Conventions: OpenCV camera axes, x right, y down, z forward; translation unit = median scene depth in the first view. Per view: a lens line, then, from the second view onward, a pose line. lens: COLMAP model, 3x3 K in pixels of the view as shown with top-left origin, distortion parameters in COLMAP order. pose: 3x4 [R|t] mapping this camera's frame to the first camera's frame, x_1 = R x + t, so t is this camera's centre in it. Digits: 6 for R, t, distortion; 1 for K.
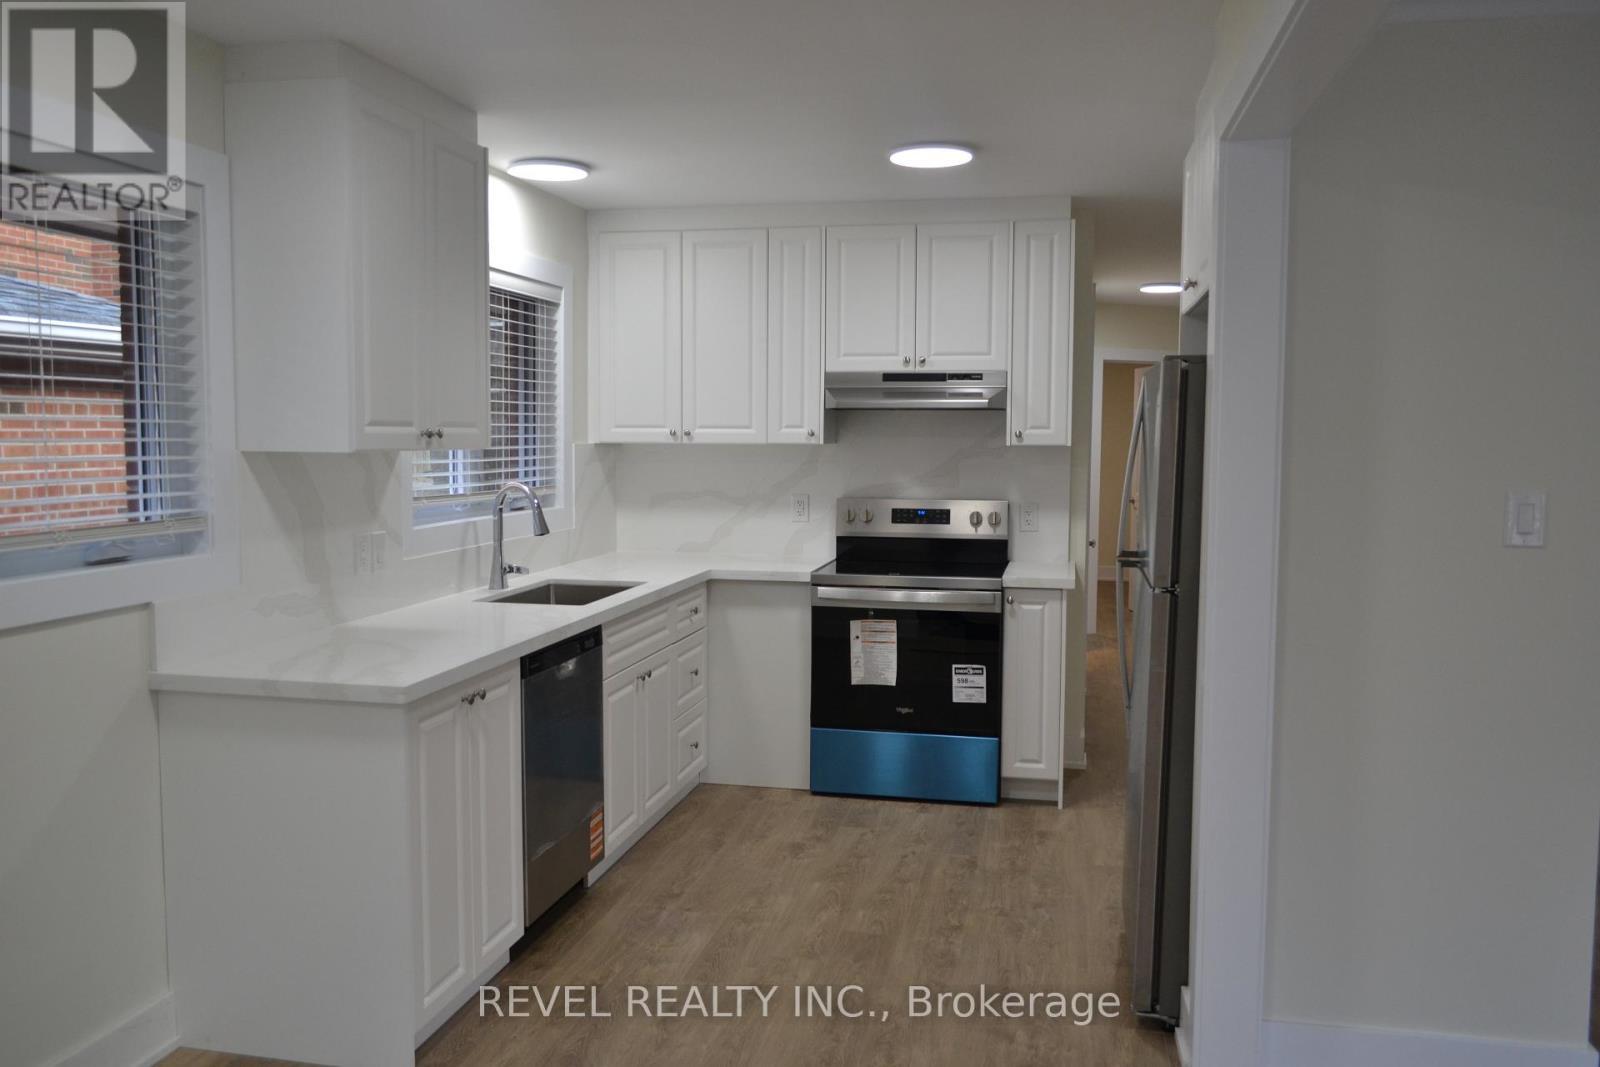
lens RADIAL K [[1282.9, 0, 800.0], [0, 1282.9, 533.5], [0, 0, 1]] dist [0.000279, -0.001516]
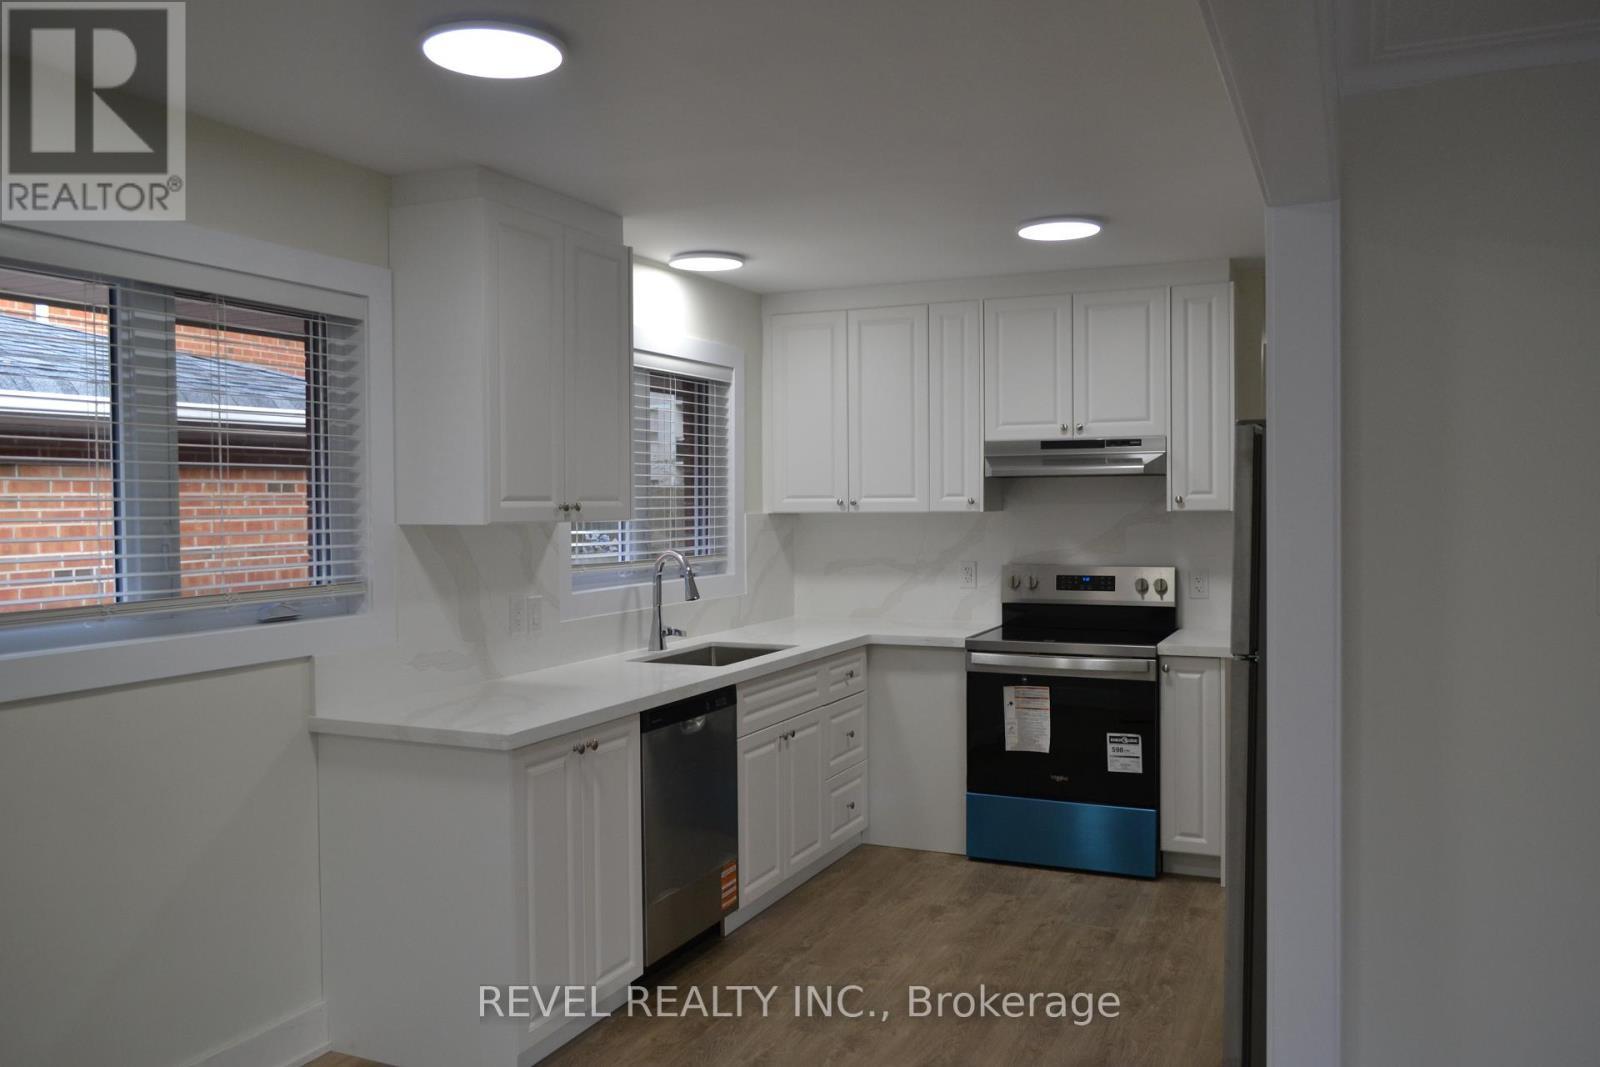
lens RADIAL K [[1282.9, 0, 800.0], [0, 1282.9, 533.5], [0, 0, 1]] dist [0.000279, -0.001516]
pose [[0.976871, -0.007142, -0.213709, 0.101576], [-0.004134, 0.998624, -0.052269, 0.001275], [0.213788, 0.051943, 0.975498, -0.023134]]
